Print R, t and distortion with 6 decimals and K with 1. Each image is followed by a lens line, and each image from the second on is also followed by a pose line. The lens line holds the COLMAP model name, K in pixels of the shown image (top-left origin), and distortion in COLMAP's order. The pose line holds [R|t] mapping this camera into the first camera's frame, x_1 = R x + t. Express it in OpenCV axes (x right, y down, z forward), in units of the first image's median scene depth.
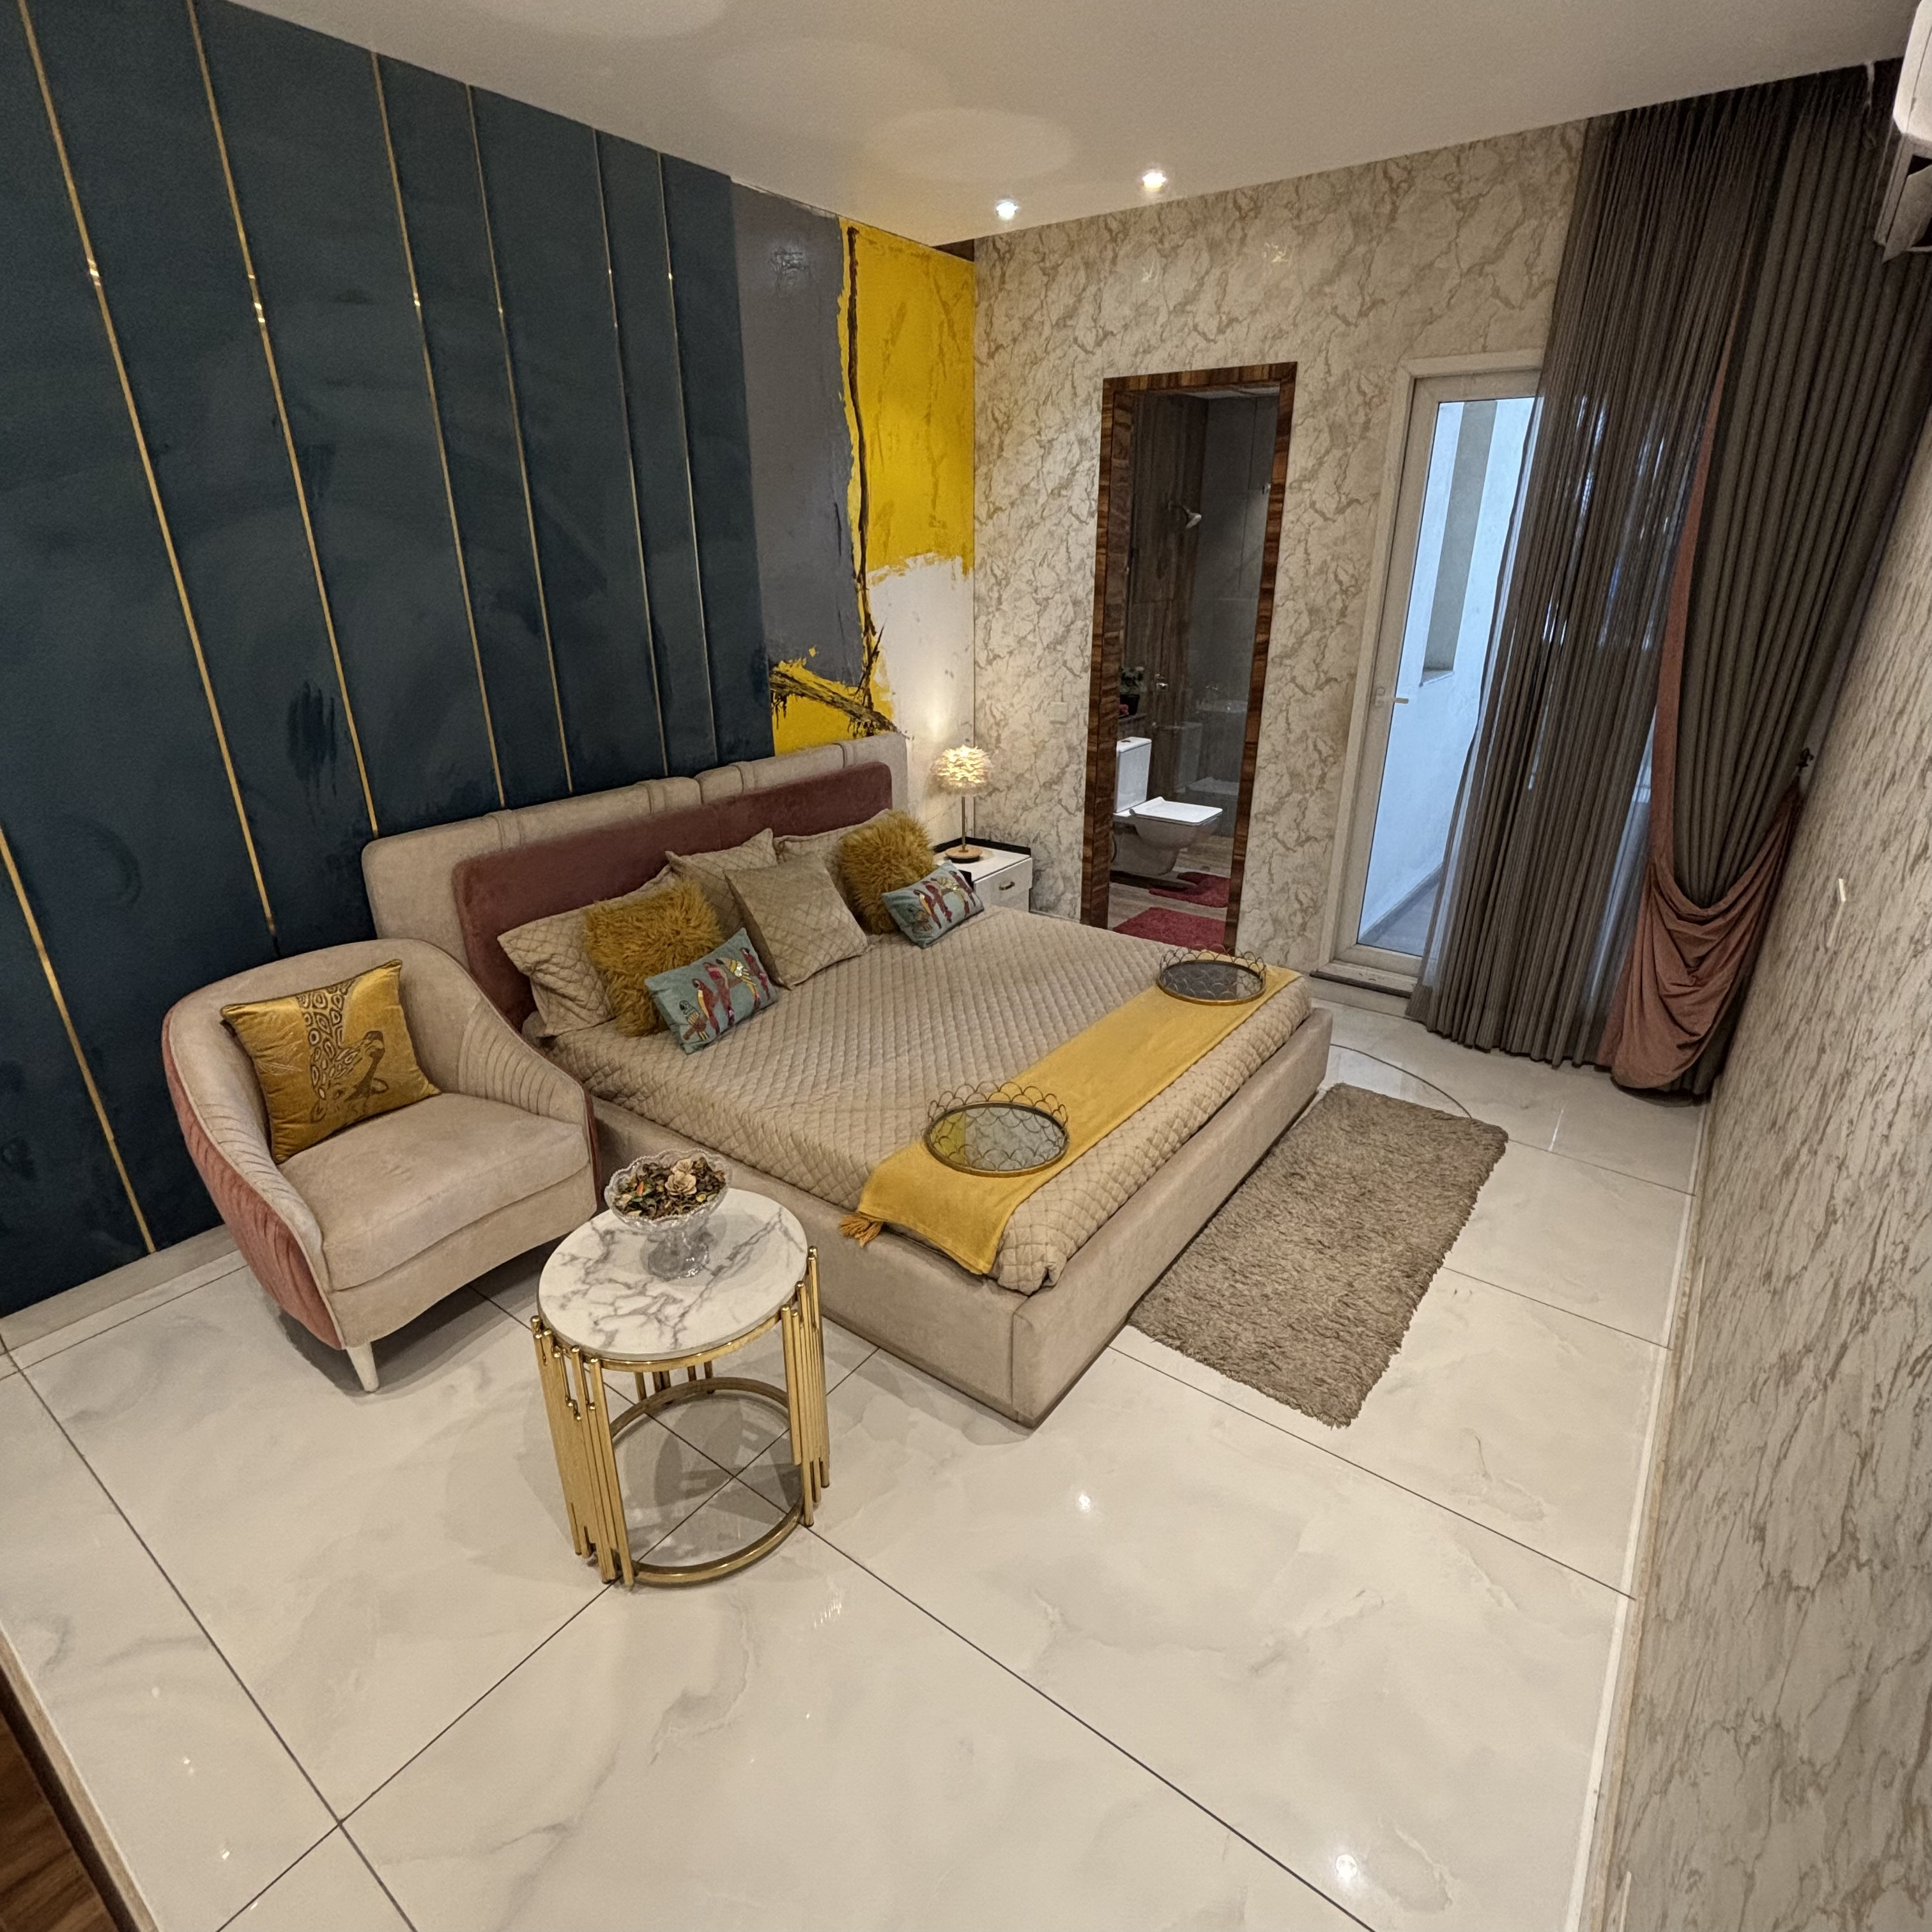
lens RADIAL K [[1038.3, 0, 960.7], [0, 1038.3, 961.7], [0, 0, 1]] dist [0.002752, 0.000068]
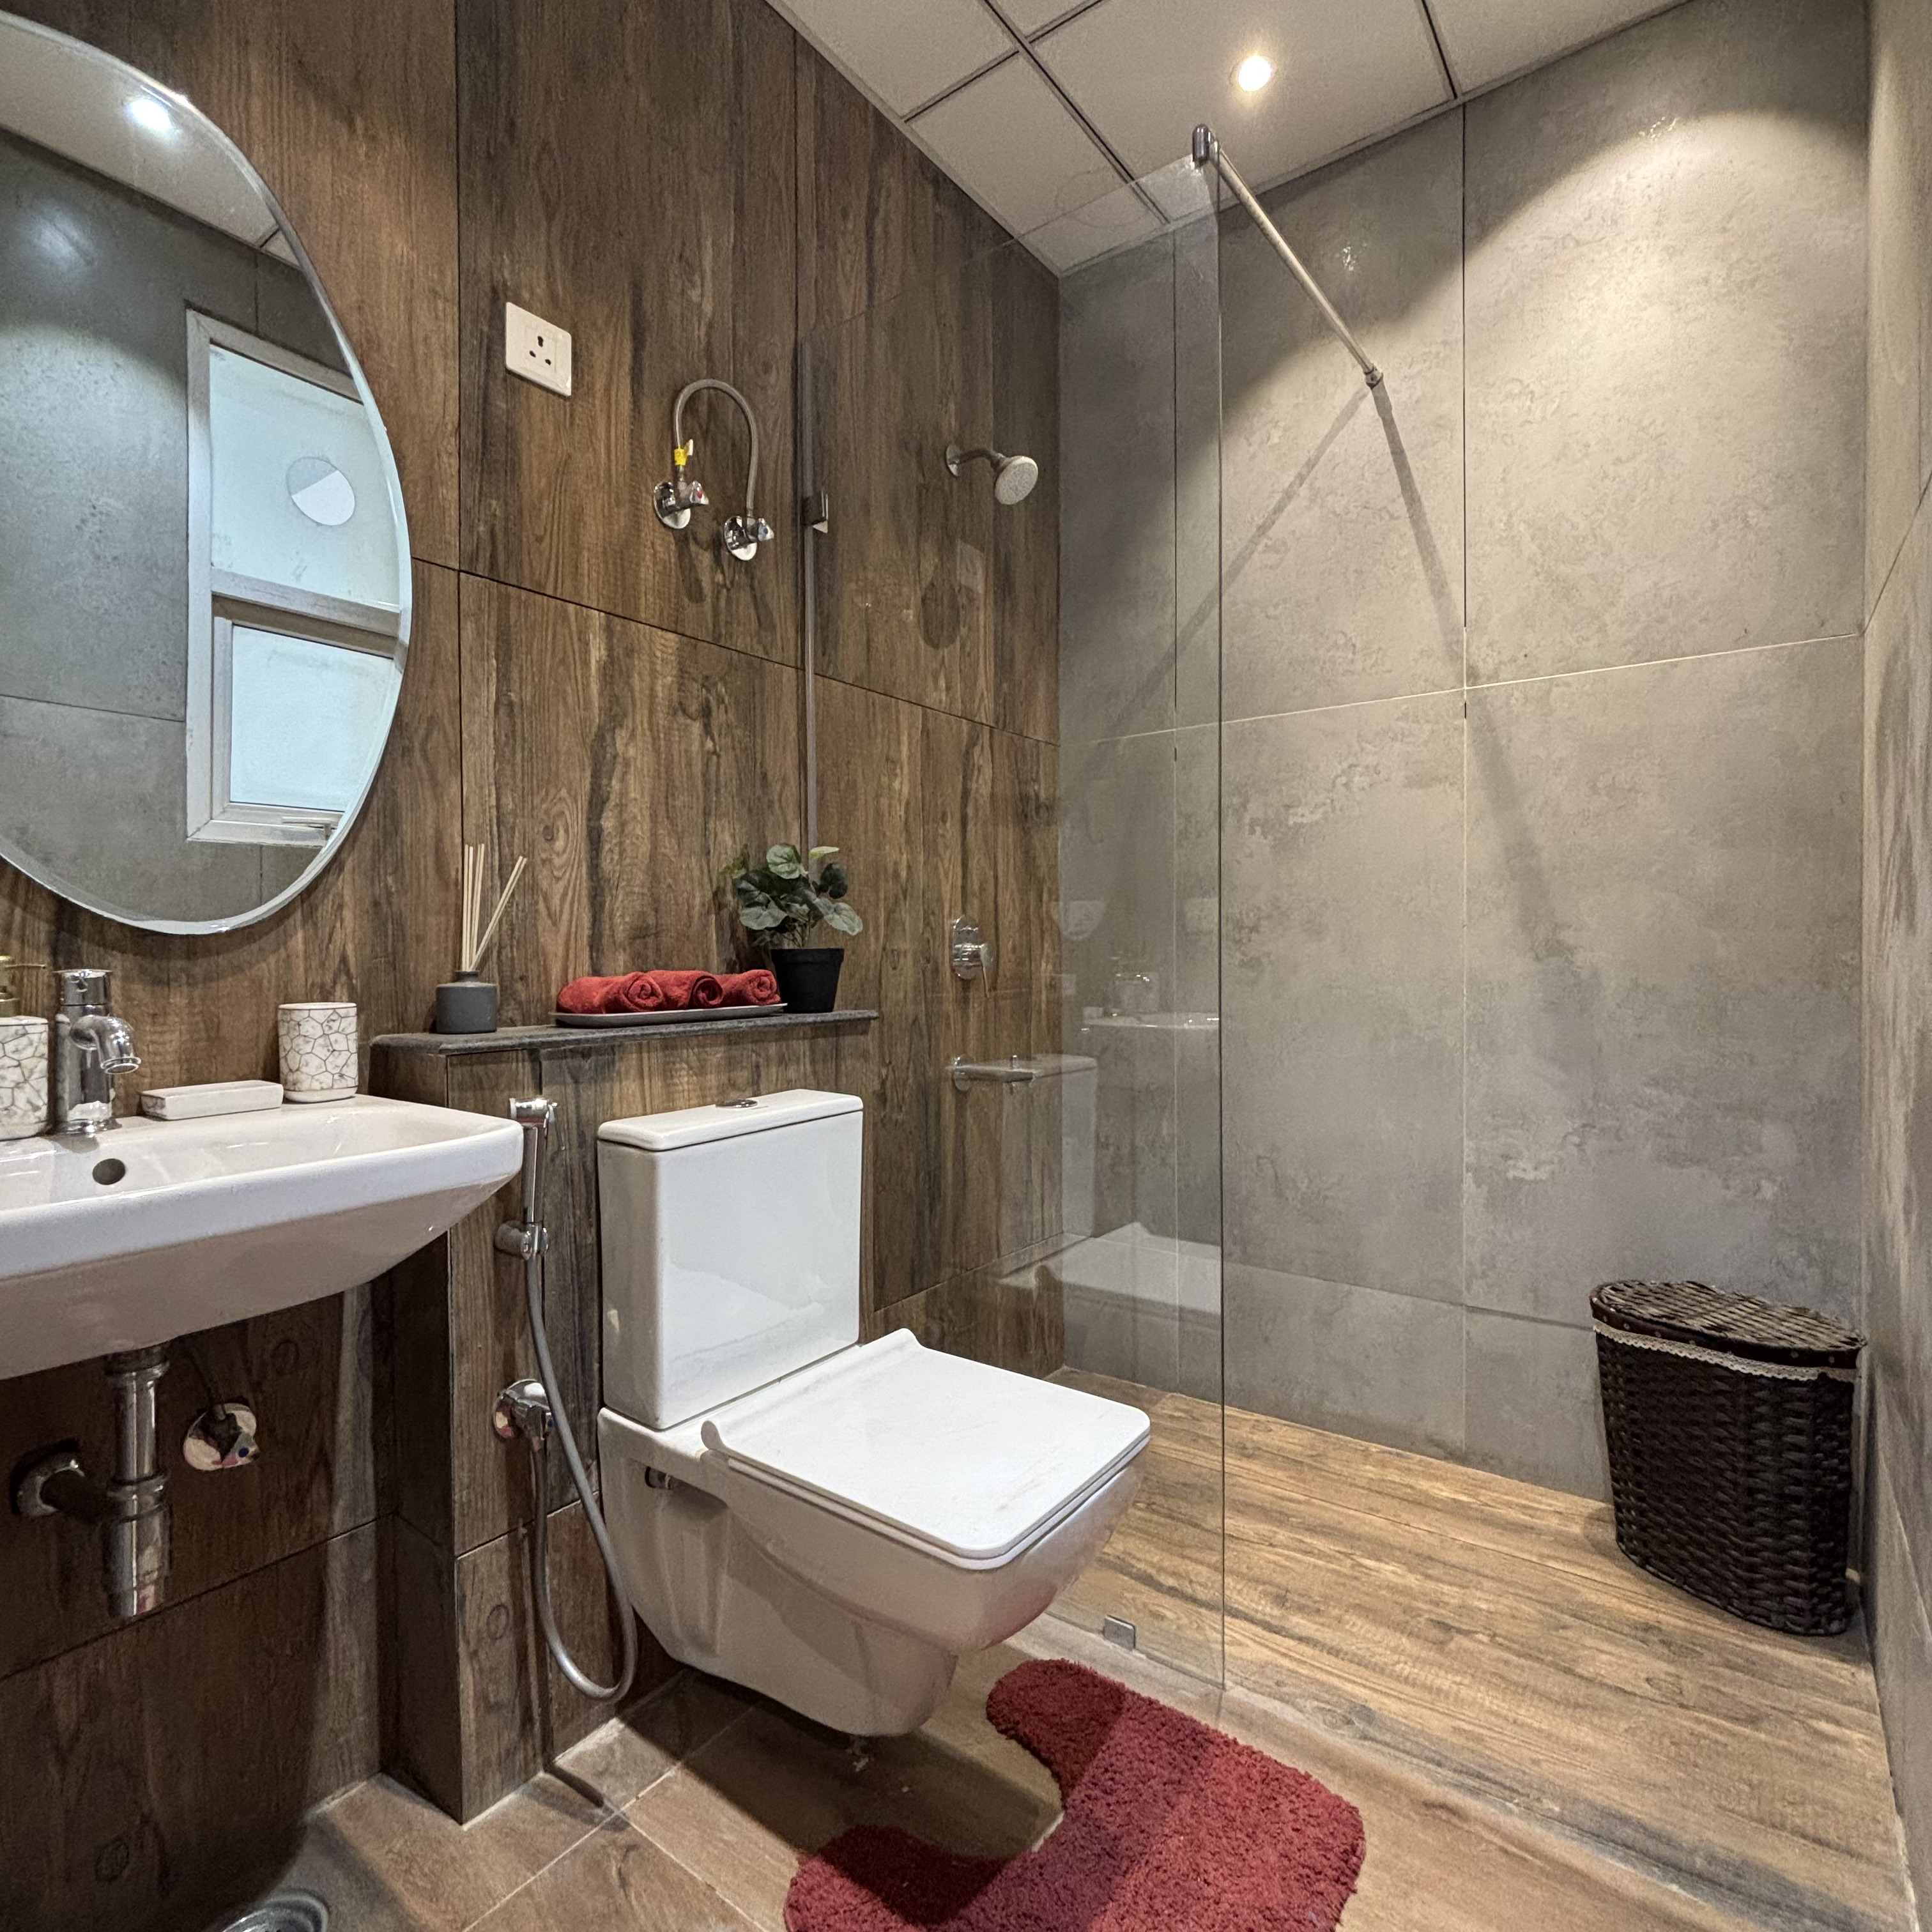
lens RADIAL K [[1038.3, 0, 971.6], [0, 1038.3, 963.3], [0, 0, 1]] dist [0.002752, 0.000068]
pose [[0.999858, -0.016738, -0.001932, 0.209672], [0.014786, 0.926648, -0.375640, -0.146709], [0.008078, 0.375558, 0.926764, 0.743346]]
